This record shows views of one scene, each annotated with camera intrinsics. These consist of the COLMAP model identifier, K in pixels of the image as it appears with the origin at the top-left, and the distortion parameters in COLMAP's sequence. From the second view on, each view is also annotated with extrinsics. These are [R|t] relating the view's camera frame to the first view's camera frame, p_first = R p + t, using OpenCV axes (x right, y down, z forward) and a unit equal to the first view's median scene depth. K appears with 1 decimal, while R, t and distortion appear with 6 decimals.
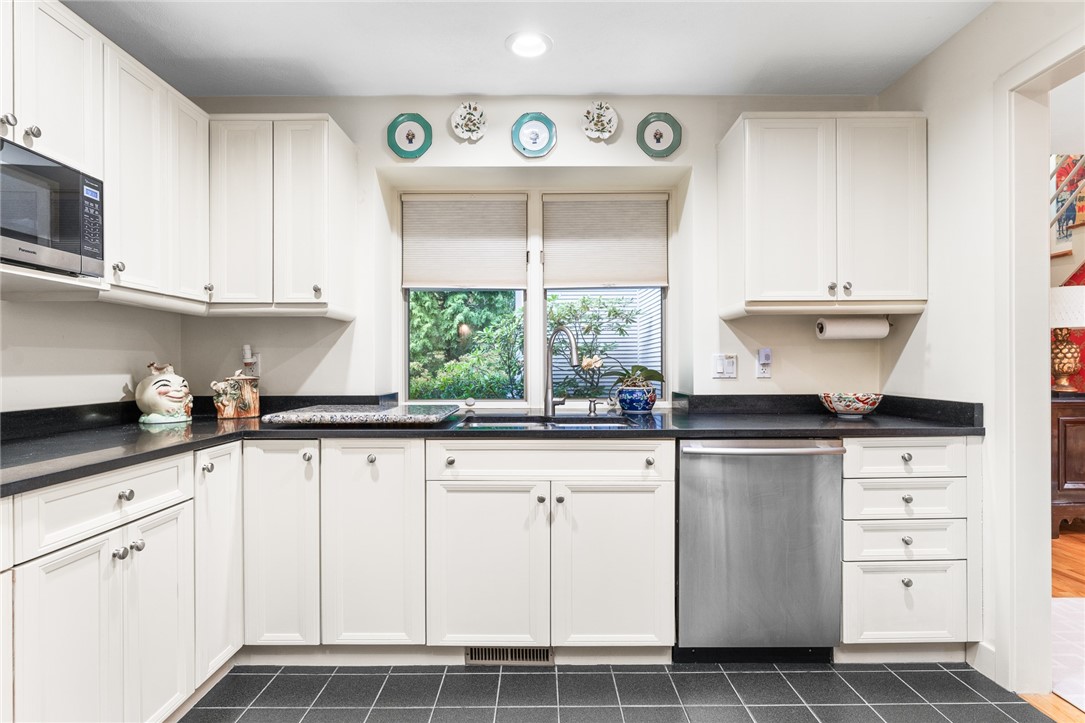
lens RADIAL K [[563.1, 0, 540.9], [0, 563.1, 363.3], [0, 0, 1]] dist [-0.000949, 0.000765]
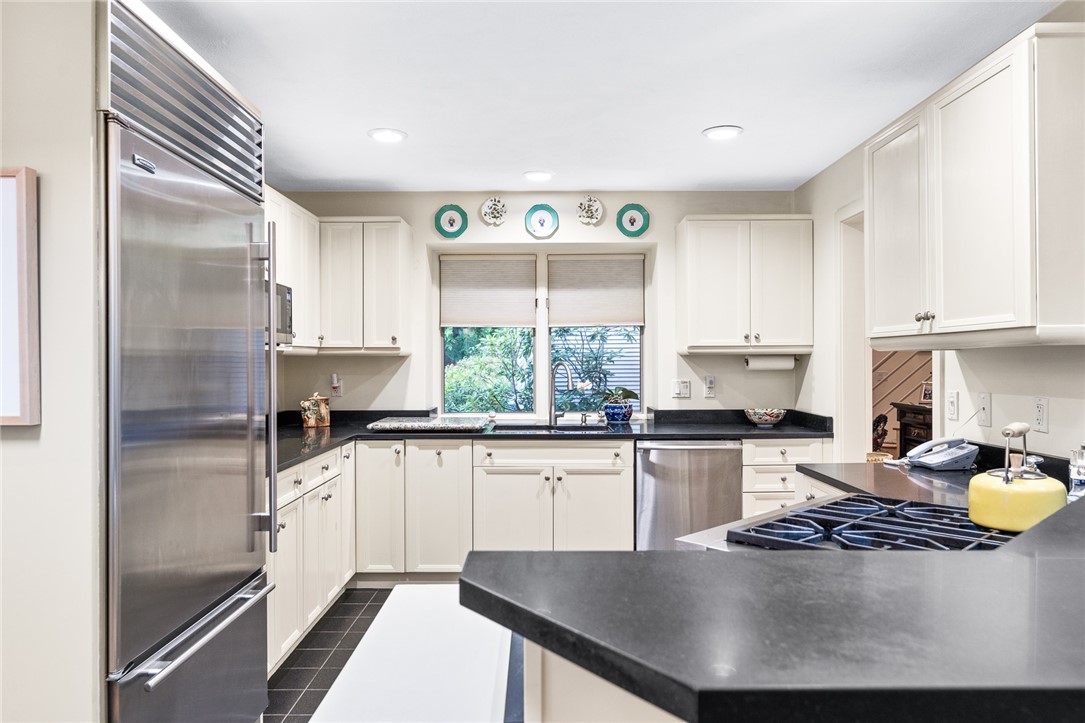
lens RADIAL K [[749.7, 0, 543.1], [0, 749.7, 360.4], [0, 0, 1]] dist [0.057712, -0.000015]
pose [[0.999998, -0.000494, -0.002067, -0.005204], [0.000506, 0.999985, 0.005529, -0.074822], [0.002065, -0.005530, 0.999983, -0.834306]]
